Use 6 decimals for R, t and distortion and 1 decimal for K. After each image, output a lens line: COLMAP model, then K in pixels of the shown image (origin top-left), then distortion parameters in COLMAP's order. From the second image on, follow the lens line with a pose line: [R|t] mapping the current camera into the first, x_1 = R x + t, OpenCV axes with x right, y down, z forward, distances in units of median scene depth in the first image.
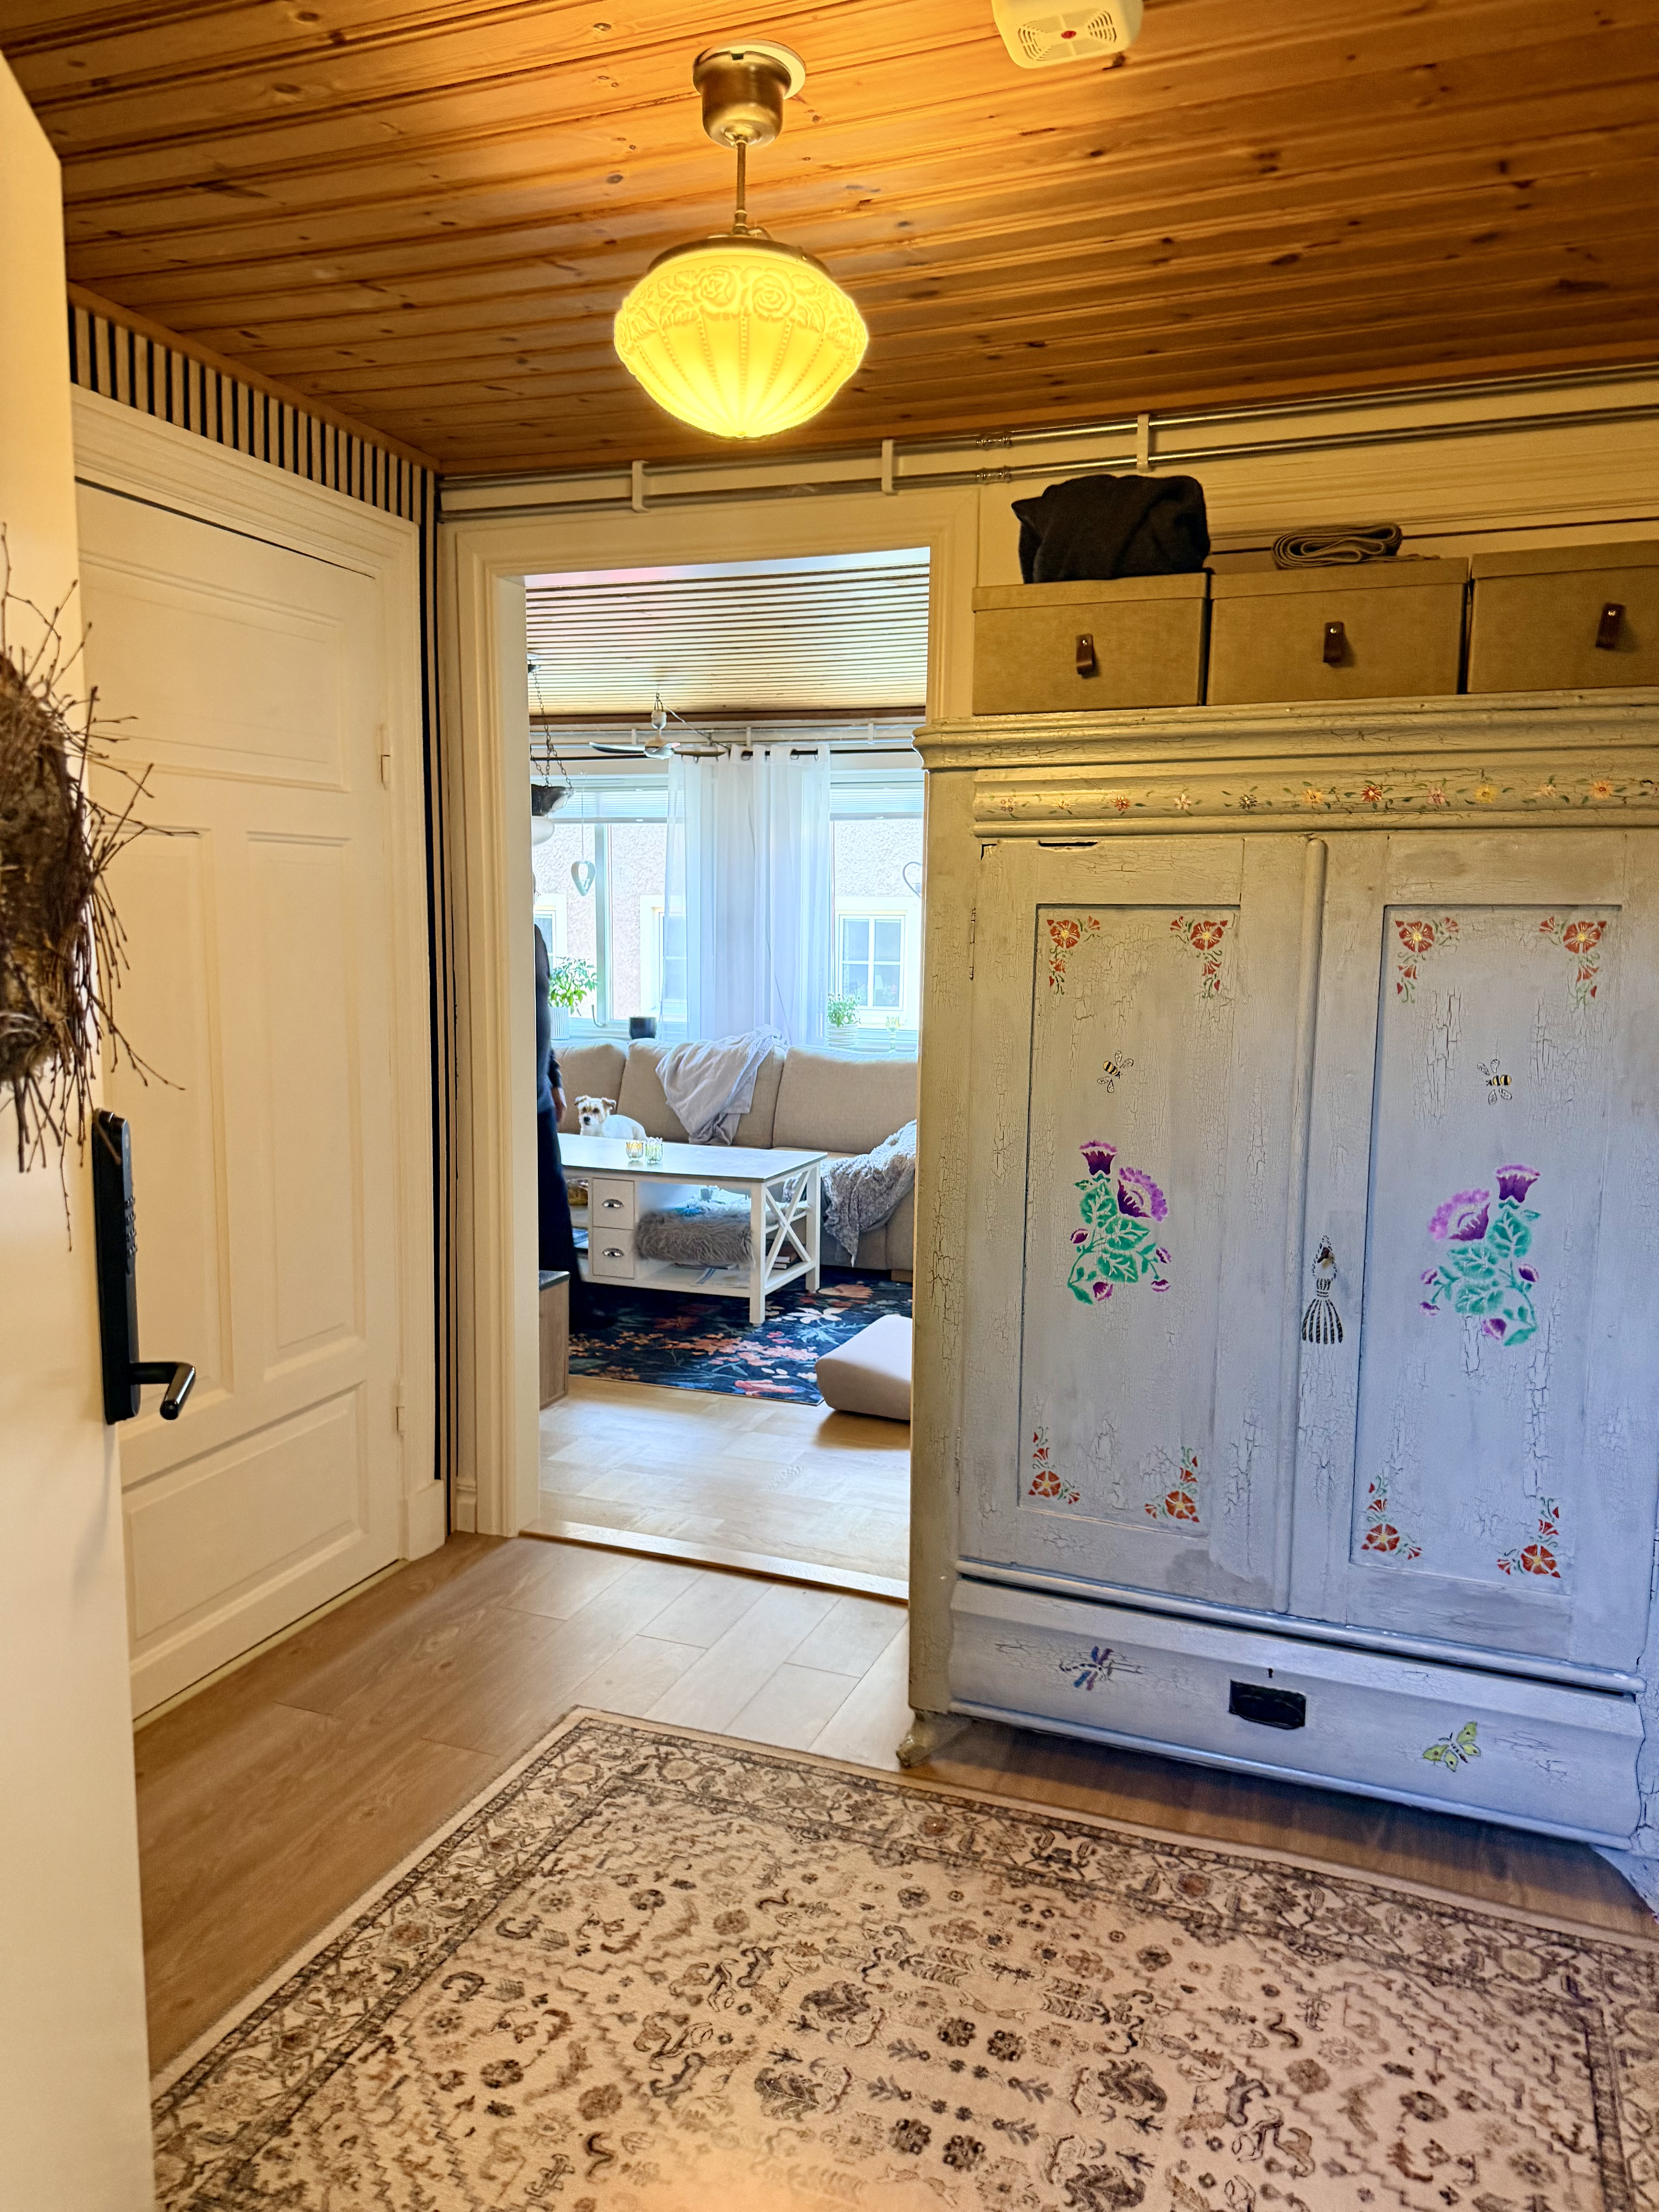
lens RADIAL K [[1554.8, 0, 828.5], [0, 1554.8, 1104.6], [0, 0, 1]] dist [-0.000986, 0.001414]
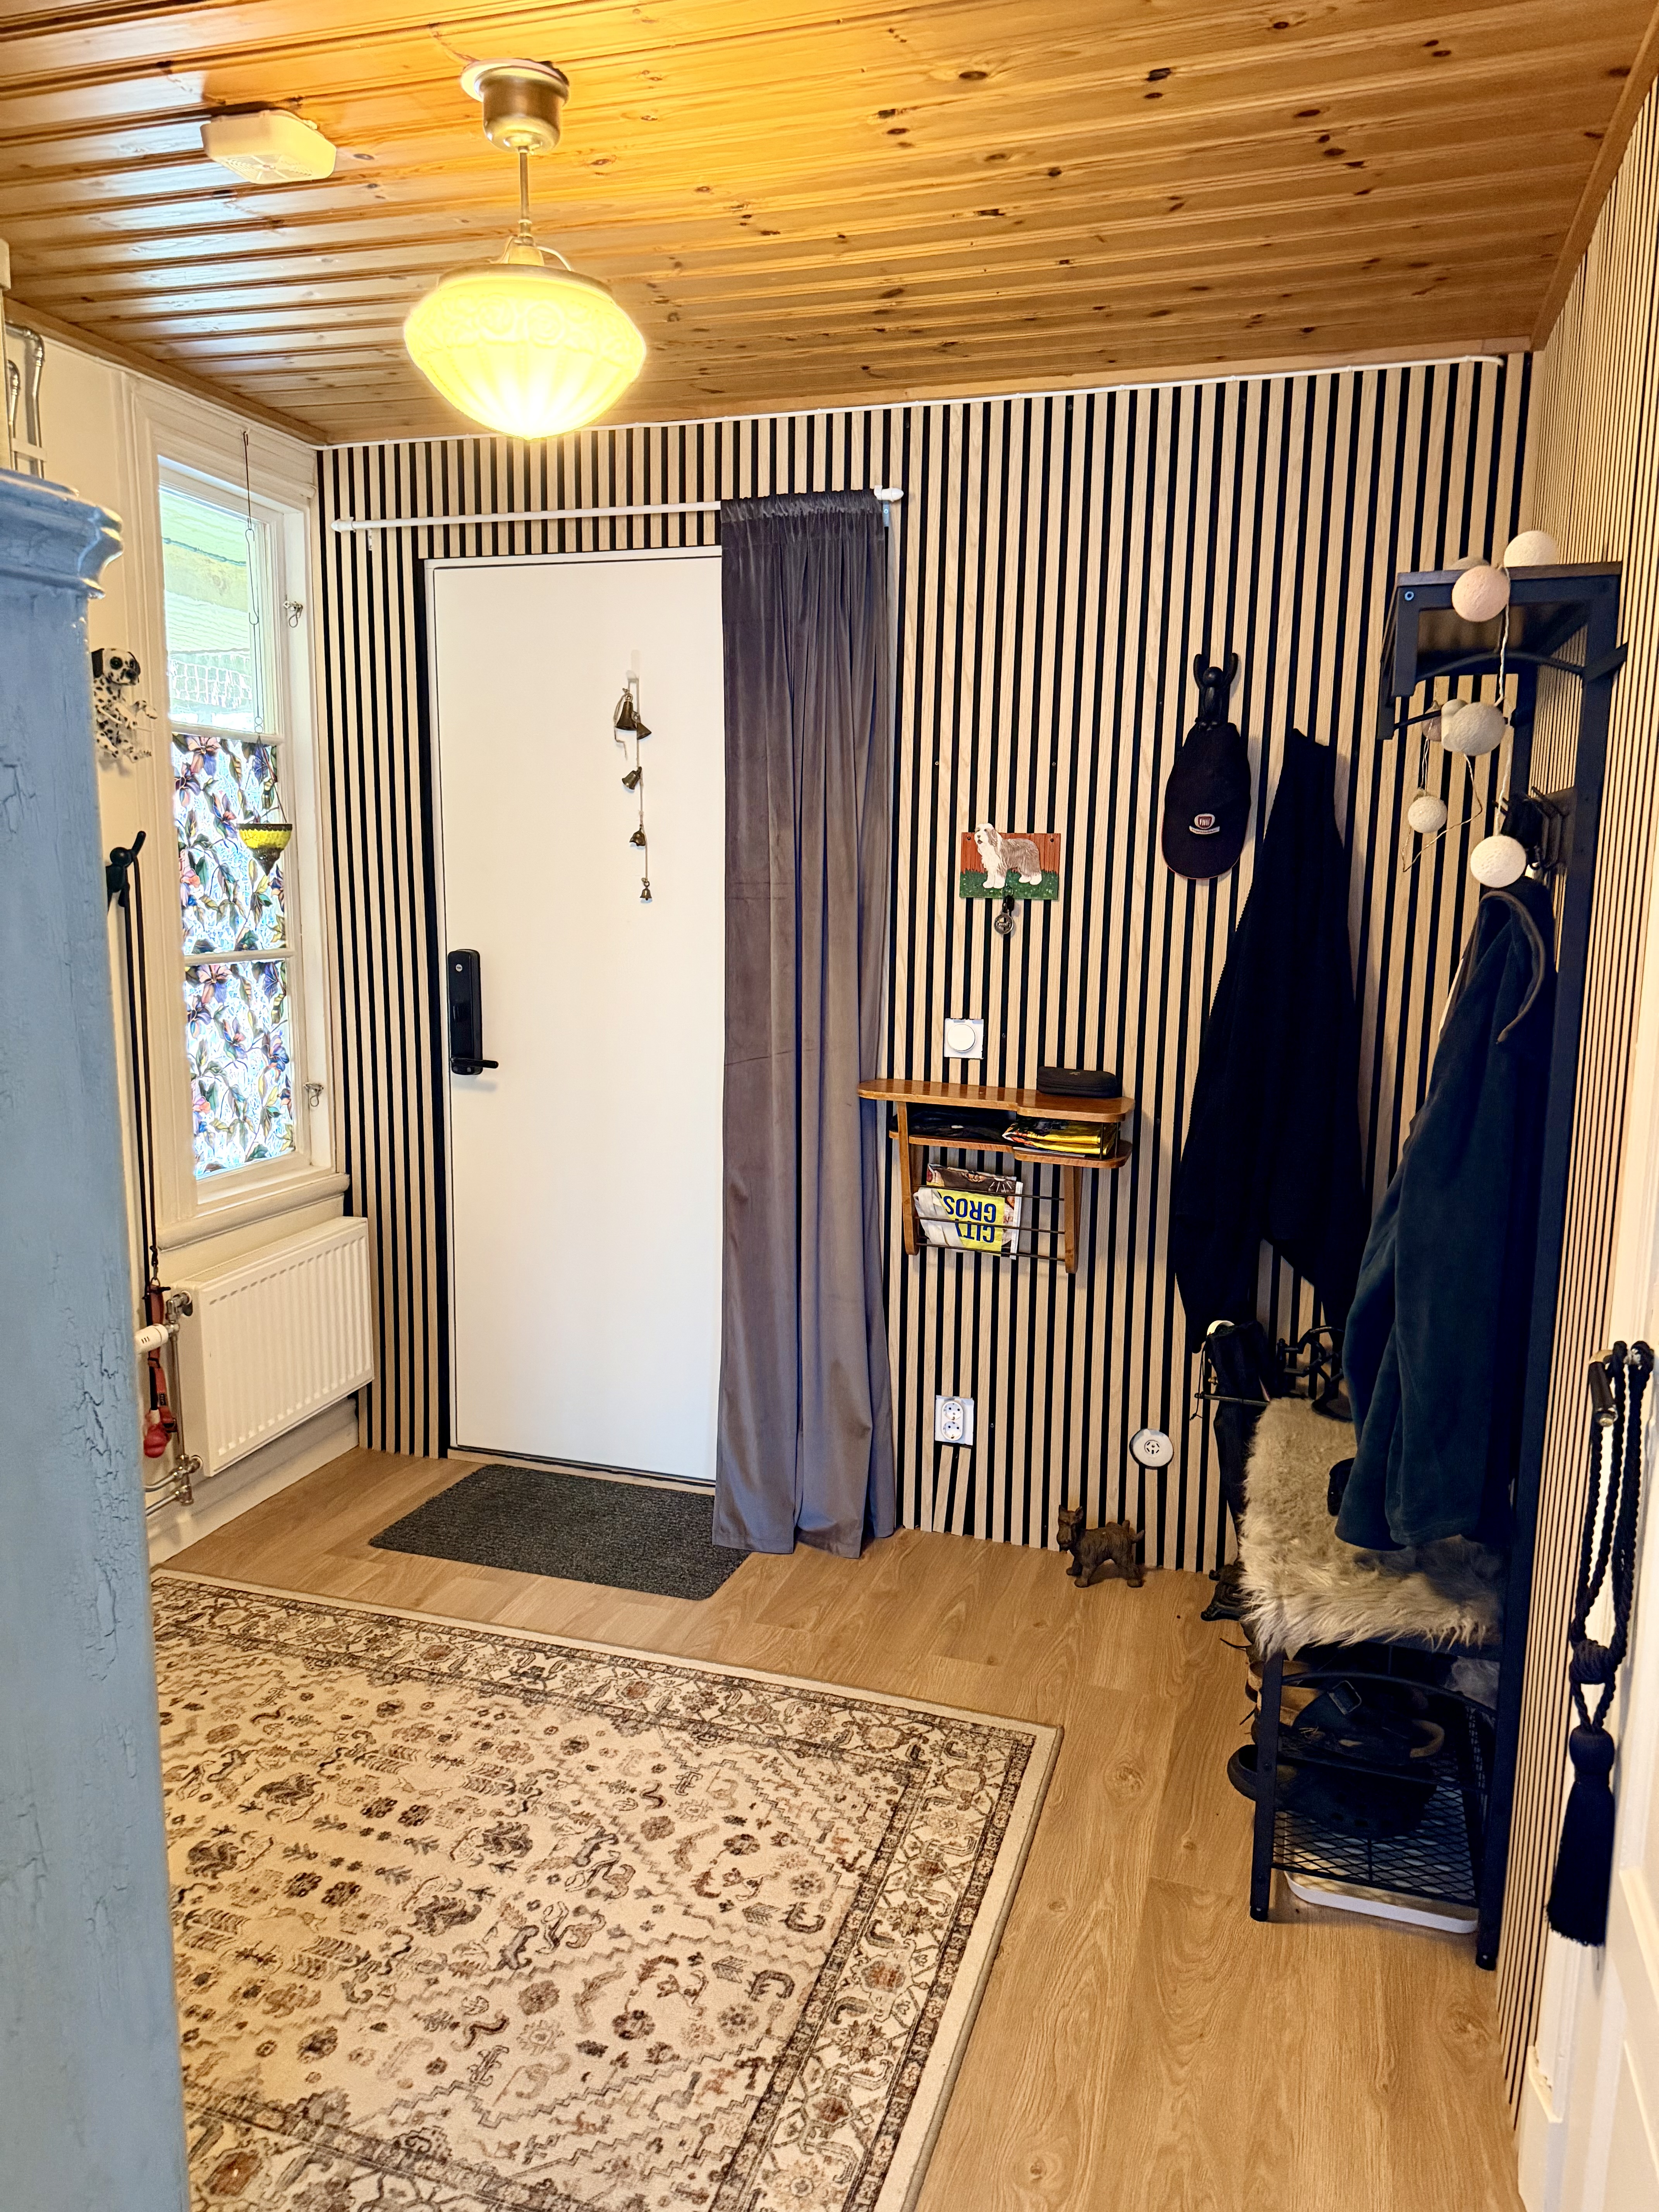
lens RADIAL K [[1554.8, 0, 829.3], [0, 1554.8, 1109.3], [0, 0, 1]] dist [-0.000986, 0.001414]
pose [[-0.997825, -0.016653, -0.063775, -0.172789], [-0.033996, 0.958958, 0.281501, -0.244474], [0.056470, 0.283057, -0.957439, 1.808506]]
